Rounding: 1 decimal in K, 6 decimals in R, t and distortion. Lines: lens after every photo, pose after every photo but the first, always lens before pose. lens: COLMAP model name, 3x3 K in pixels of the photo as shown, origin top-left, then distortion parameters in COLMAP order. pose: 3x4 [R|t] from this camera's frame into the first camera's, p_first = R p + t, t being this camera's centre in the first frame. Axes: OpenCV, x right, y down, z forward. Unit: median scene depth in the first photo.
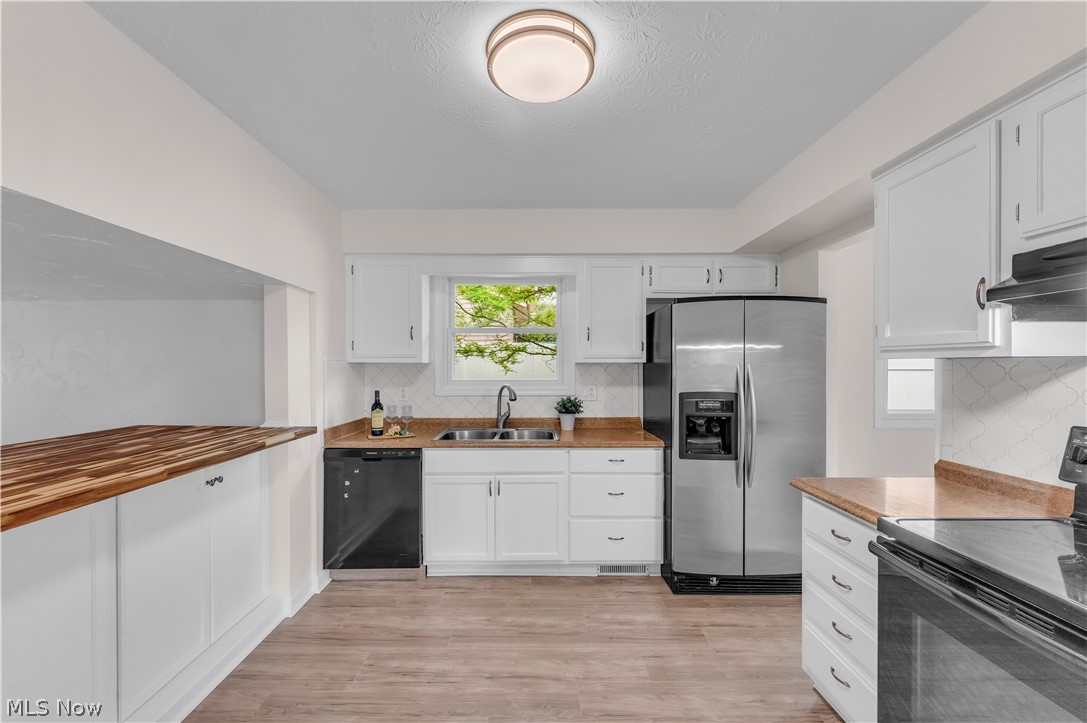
lens RADIAL K [[435.1, 0, 529.0], [0, 435.1, 365.5], [0, 0, 1]] dist [-0.014607, -0.000033]
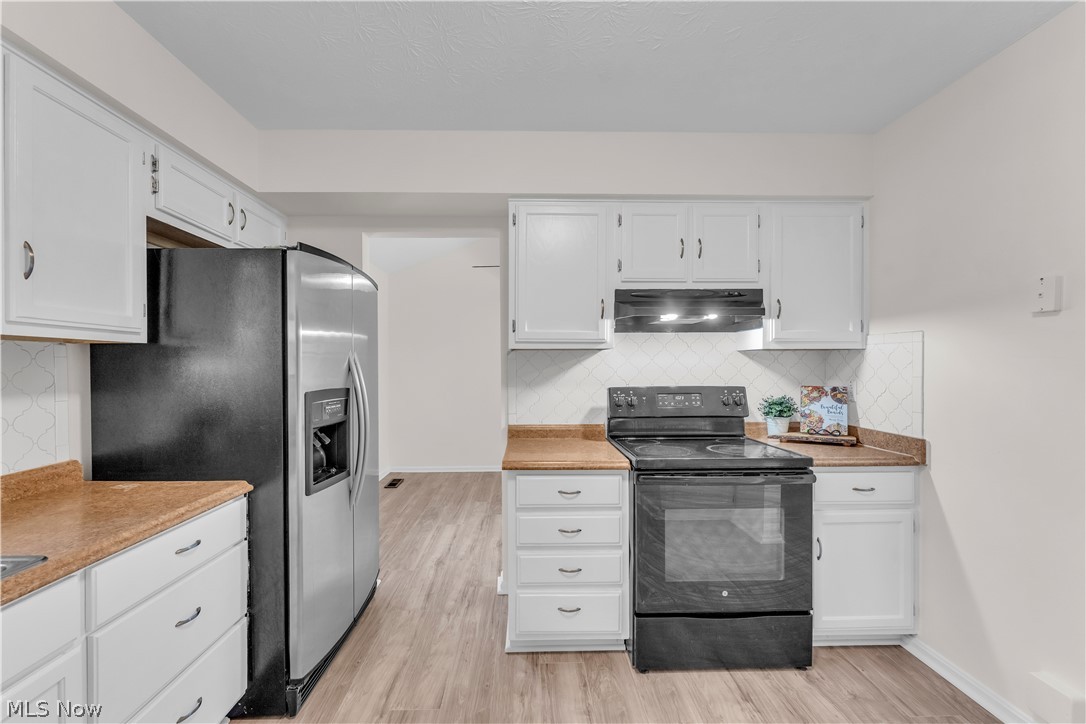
lens RADIAL K [[448.5, 0, 533.4], [0, 448.5, 369.8], [0, 0, 1]] dist [0.000998, -0.000410]
pose [[-0.029723, -0.008087, 0.999525, -0.363914], [0.000410, 0.999967, 0.008103, 0.027038], [-0.999558, 0.000651, -0.029719, 0.776966]]
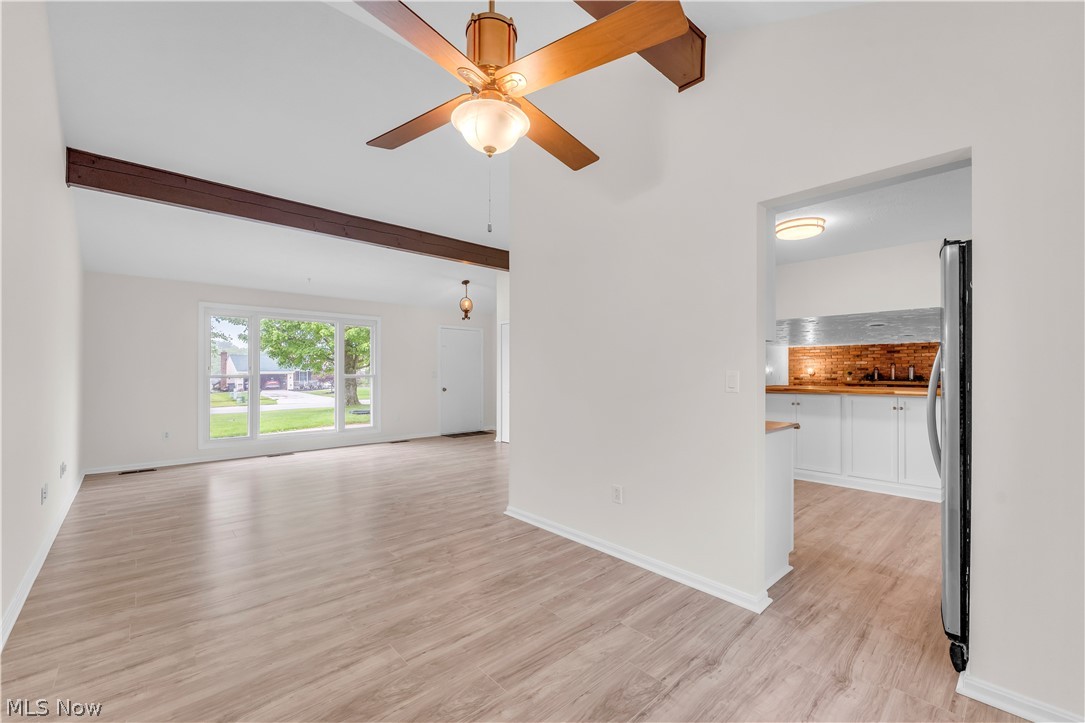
lens RADIAL K [[440.9, 0, 532.2], [0, 440.9, 370.2], [0, 0, 1]] dist [-0.003099, -0.000236]
pose [[-0.741935, -0.001462, -0.670470, 1.870494], [0.002009, 0.999988, -0.004404, 0.066352], [0.670469, -0.004614, -0.741924, 1.223110]]
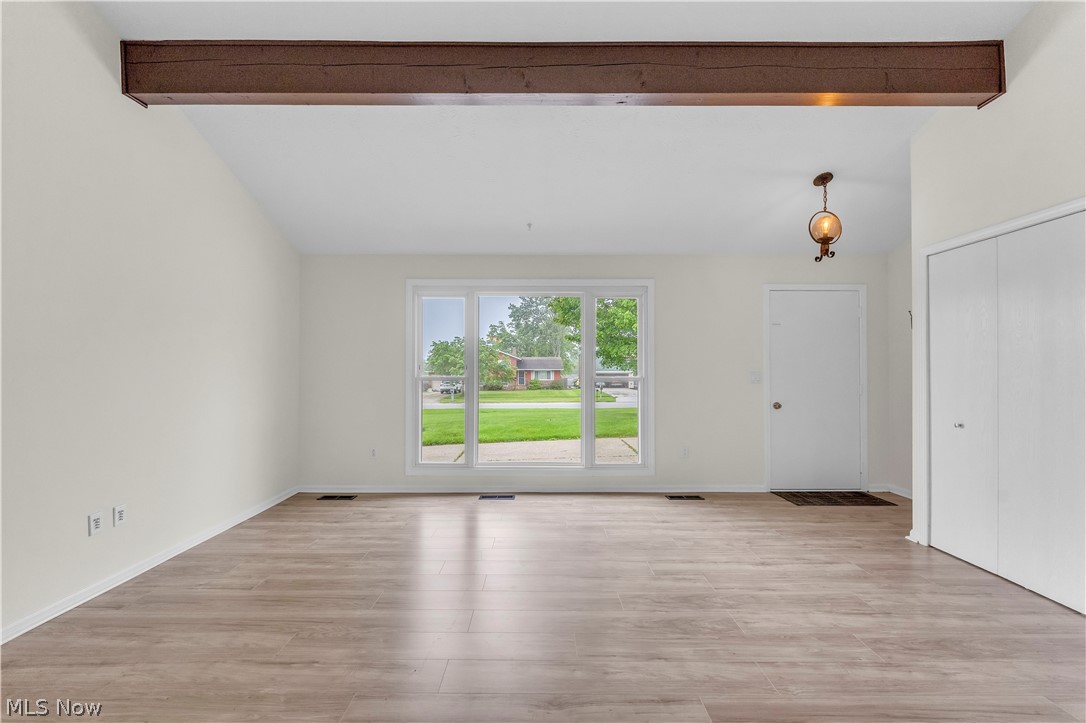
lens RADIAL K [[441.5, 0, 538.0], [0, 441.5, 368.4], [0, 0, 1]] dist [-0.000079, -0.000348]
pose [[-0.999980, -0.000036, -0.006251, 1.002842], [0.000013, 0.999969, -0.007876, 0.059419], [0.006251, -0.007876, -0.999949, -0.074367]]
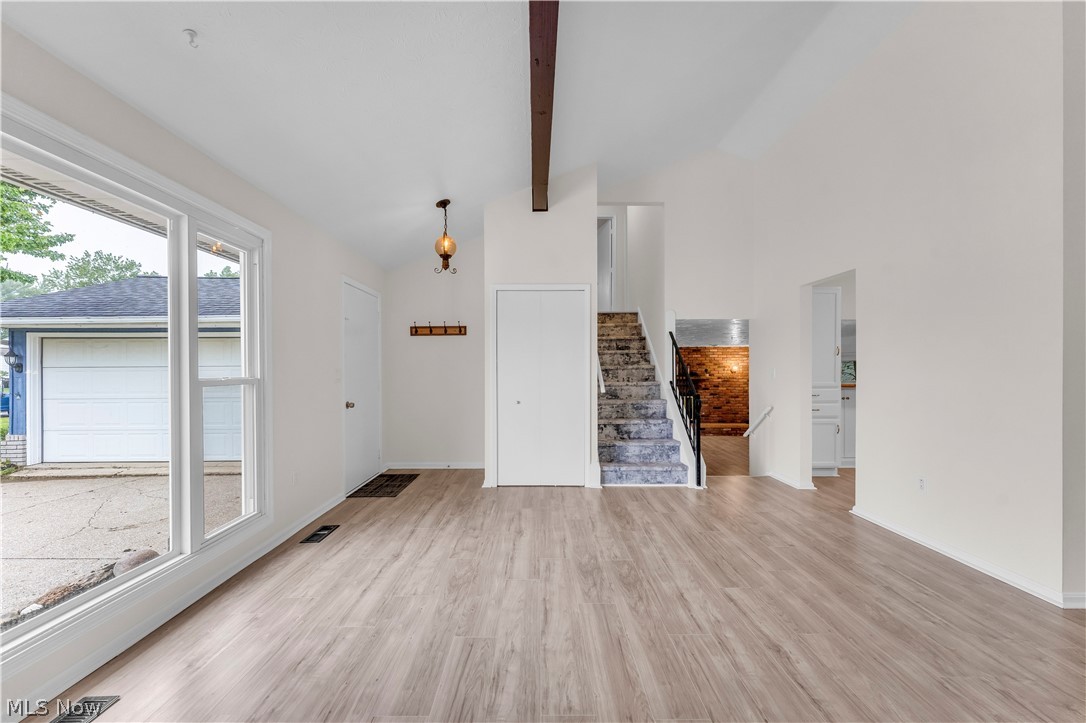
lens RADIAL K [[448.5, 0, 533.4], [0, 448.5, 369.3], [0, 0, 1]] dist [0.000998, -0.000410]
pose [[0.005174, 0.000142, -0.999987, 1.825856], [0.004970, 0.999988, 0.000168, 0.062761], [0.999974, -0.004971, 0.005173, -1.263365]]
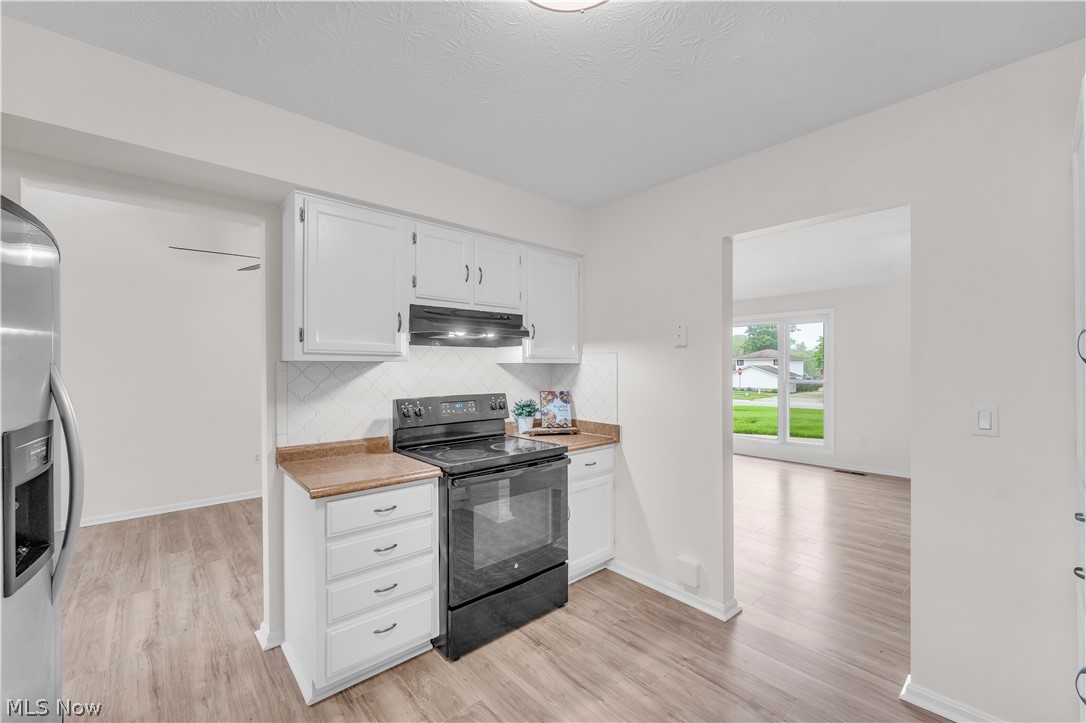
lens RADIAL K [[441.5, 0, 538.0], [0, 441.5, 368.4], [0, 0, 1]] dist [-0.000079, -0.000348]
pose [[-0.666702, 0.001277, 0.745323, -0.320522], [0.001134, 0.999999, -0.000698, 0.004607], [-0.745323, 0.000380, -0.666703, 1.024718]]
